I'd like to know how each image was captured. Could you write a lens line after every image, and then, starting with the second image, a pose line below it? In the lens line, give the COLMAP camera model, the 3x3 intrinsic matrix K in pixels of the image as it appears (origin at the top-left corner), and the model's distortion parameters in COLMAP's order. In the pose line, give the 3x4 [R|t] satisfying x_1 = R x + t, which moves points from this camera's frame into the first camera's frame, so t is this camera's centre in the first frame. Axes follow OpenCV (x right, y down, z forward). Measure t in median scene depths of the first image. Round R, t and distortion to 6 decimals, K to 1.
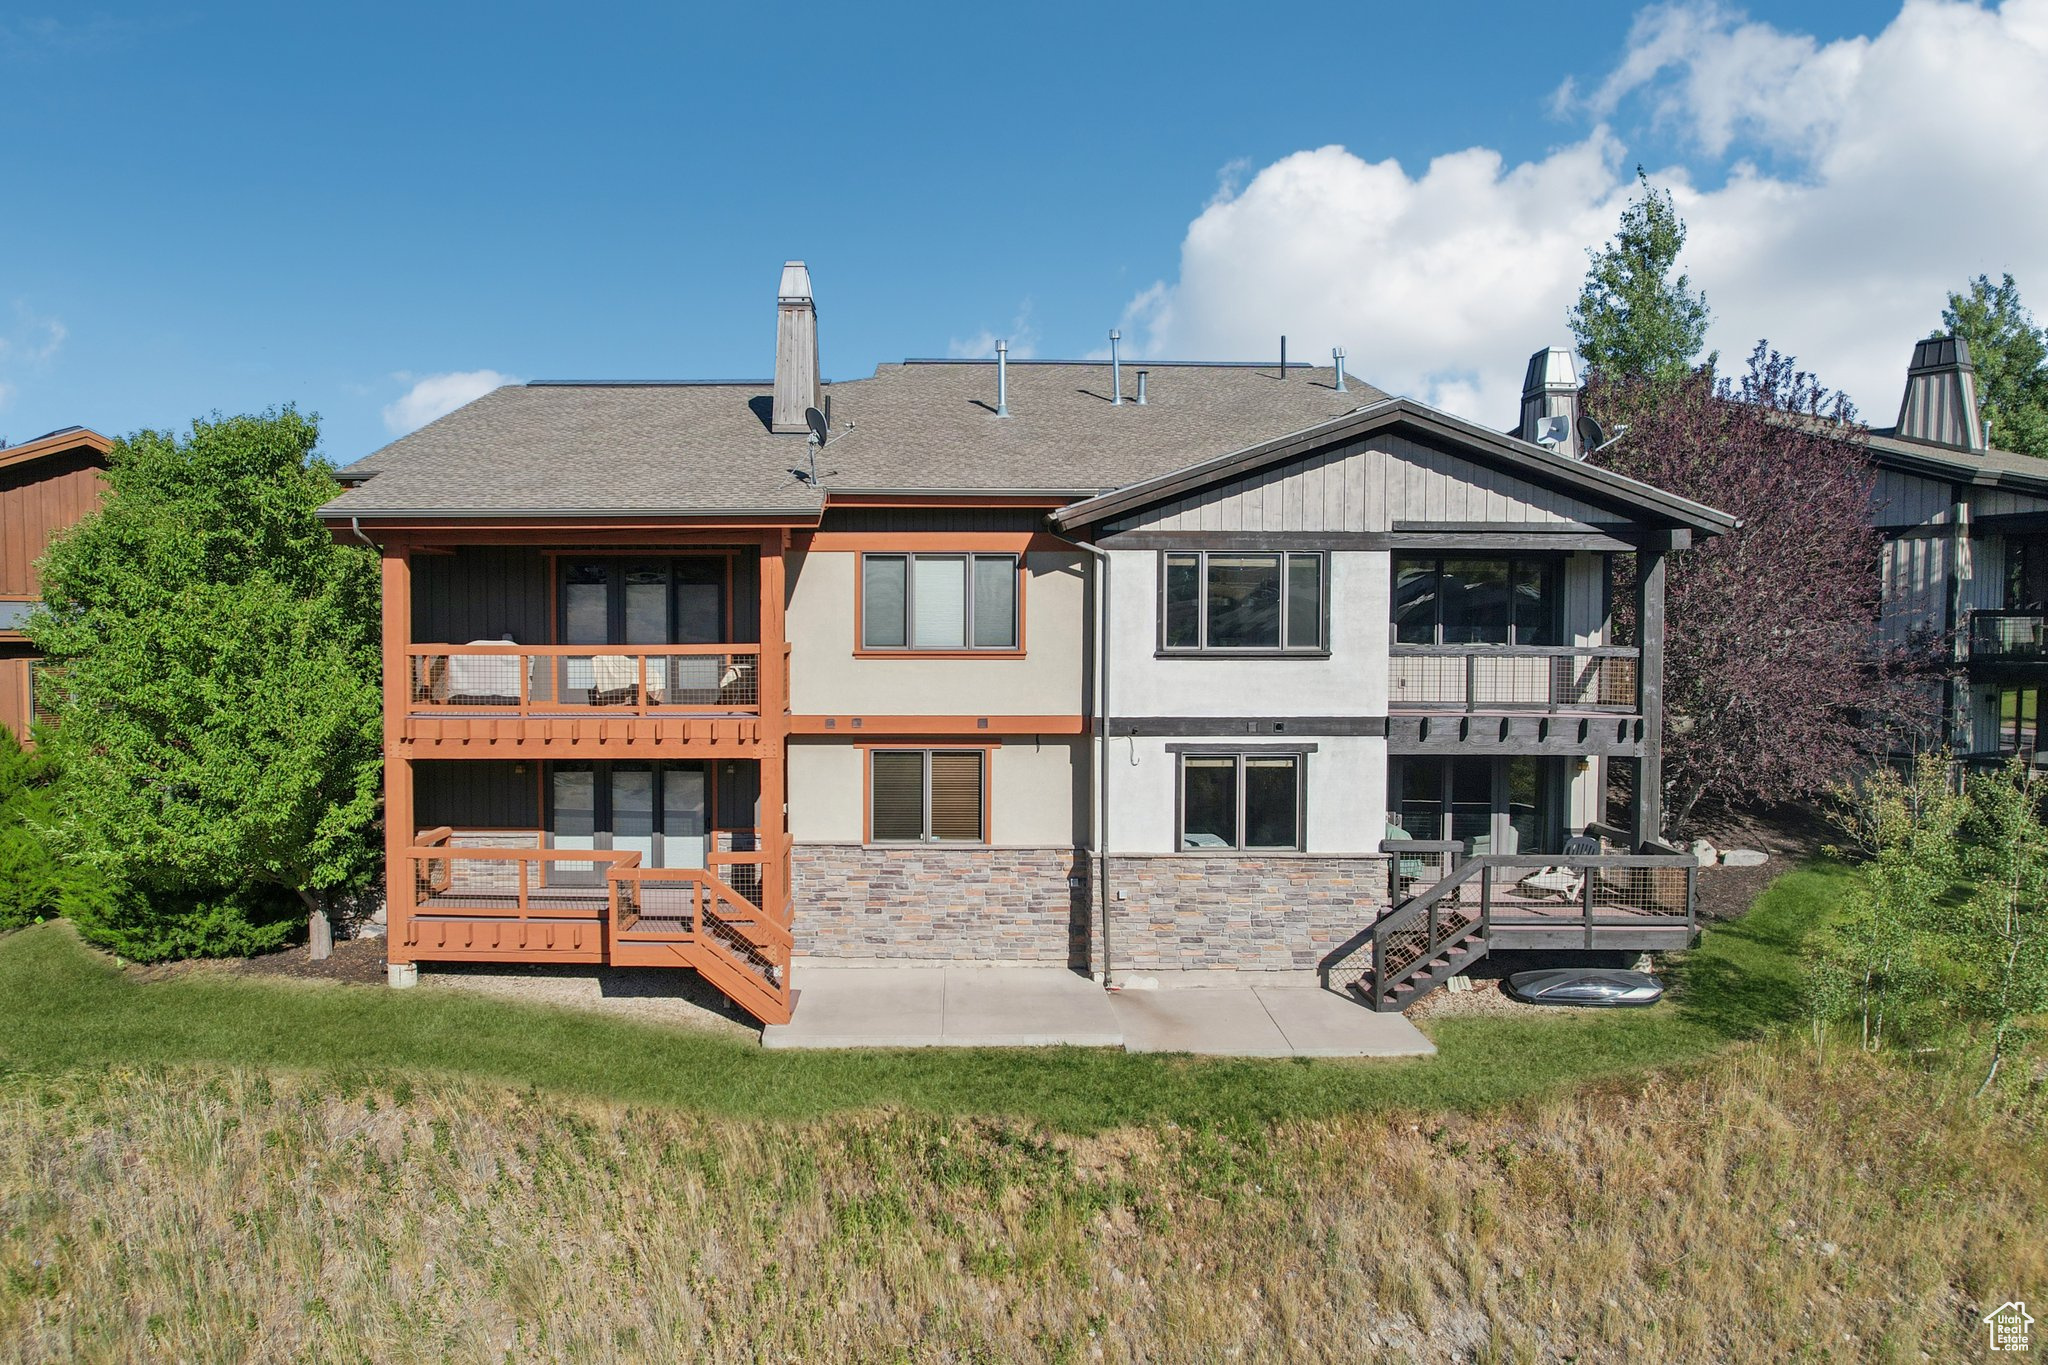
lens RADIAL K [[1356.9, 0, 1024.0], [0, 1356.9, 682.5], [0, 0, 1]] dist [-0.030417, -0.125562]
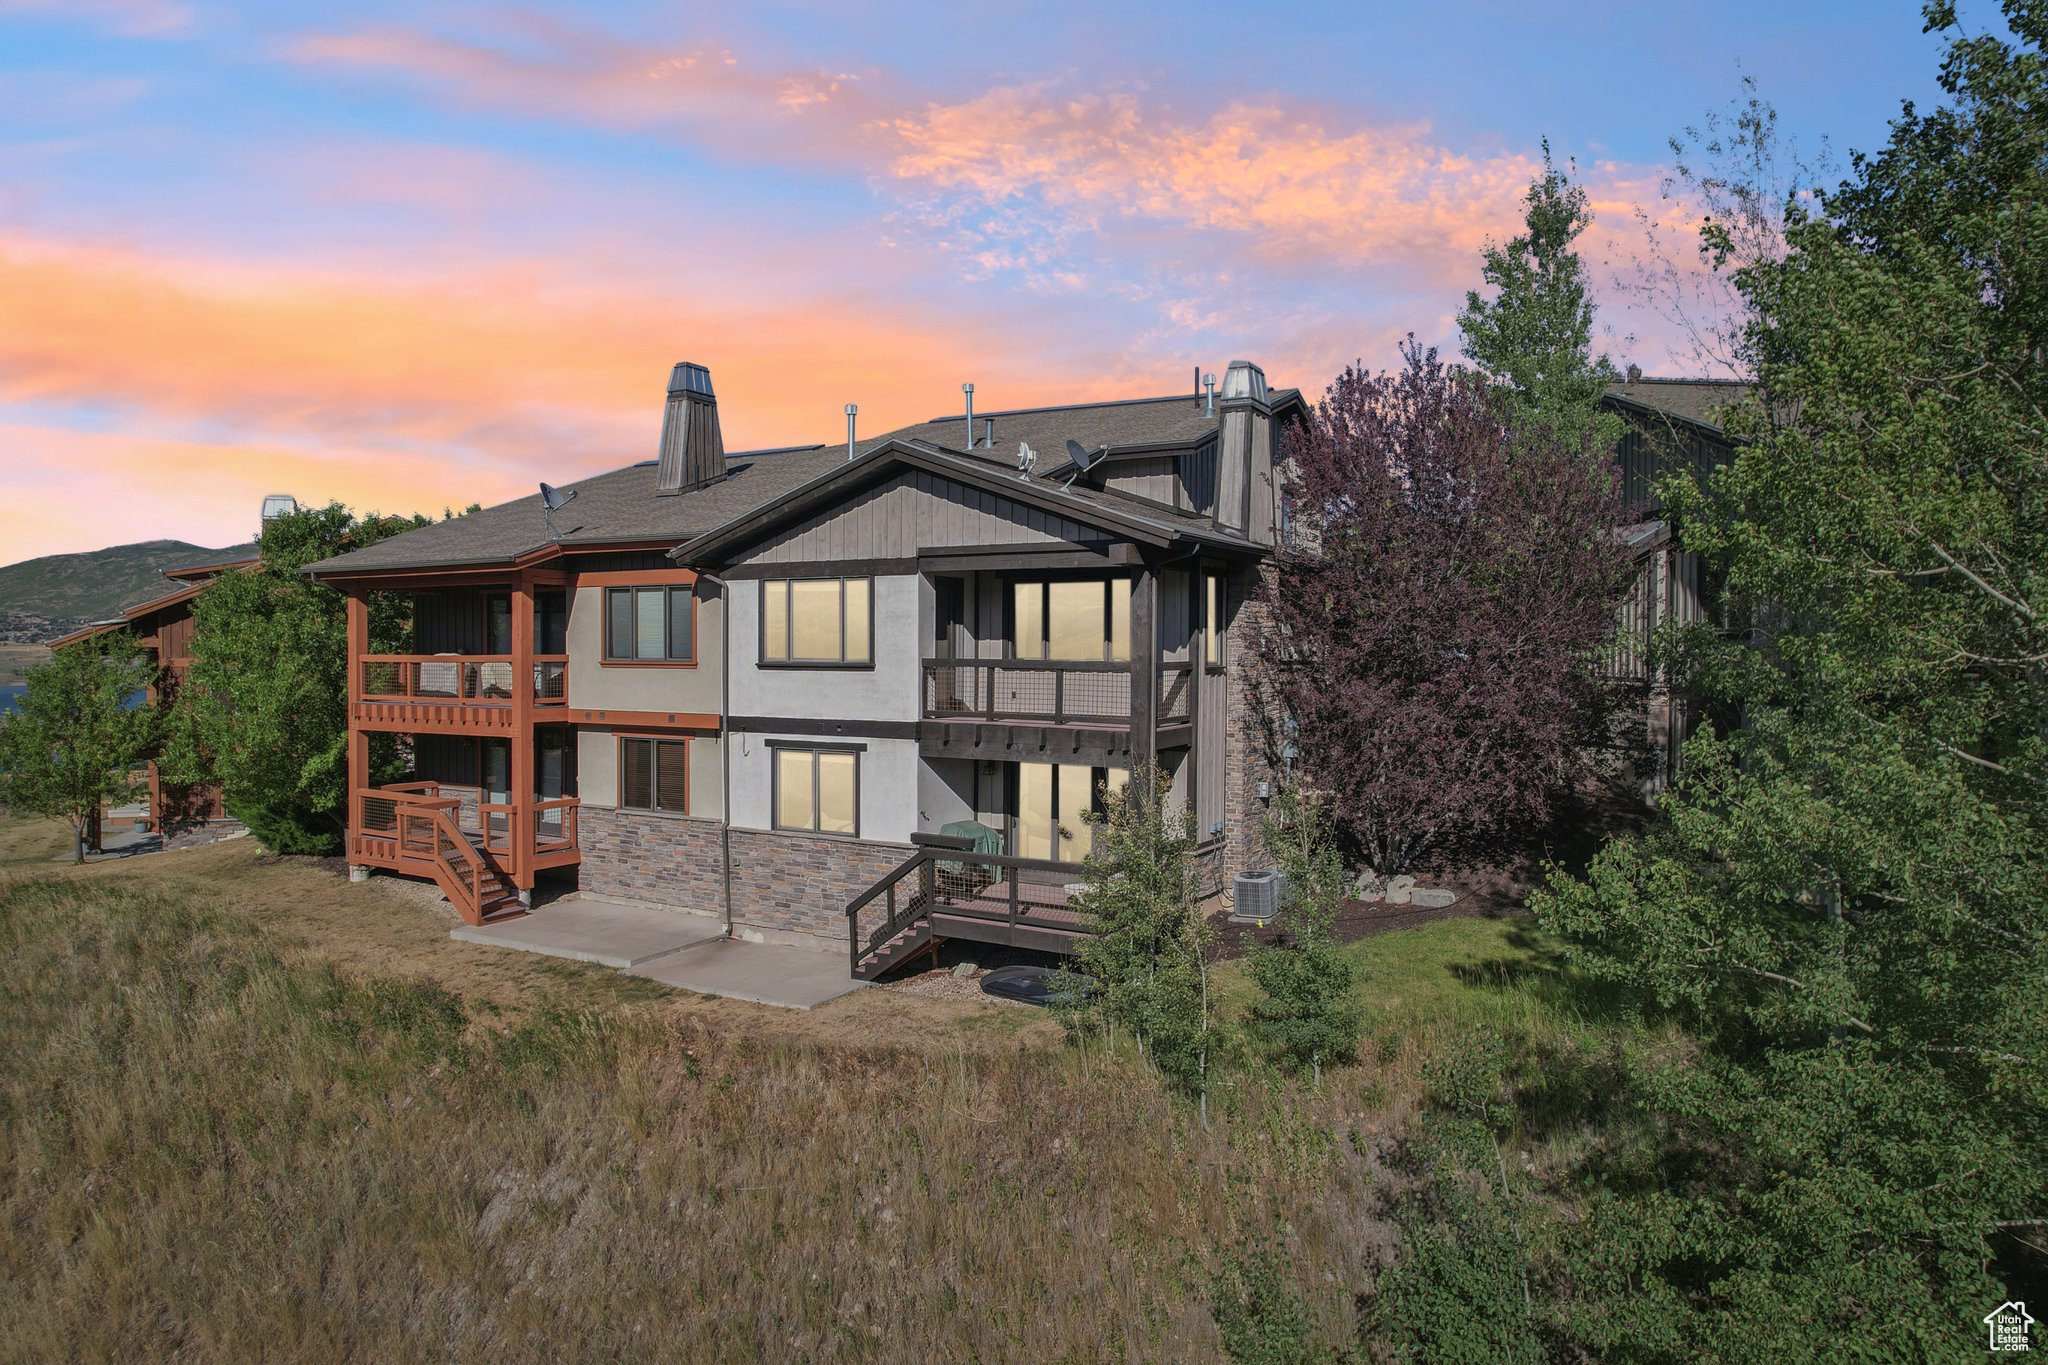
lens RADIAL K [[1312.3, 0, 1024.0], [0, 1312.3, 682.5], [0, 0, 1]] dist [-0.089381, 0.079766]
pose [[0.872941, 0.014267, -0.487616, 0.856047], [-0.025624, 0.999533, -0.016626, 0.008138], [0.487152, 0.027008, 0.872900, 0.094326]]
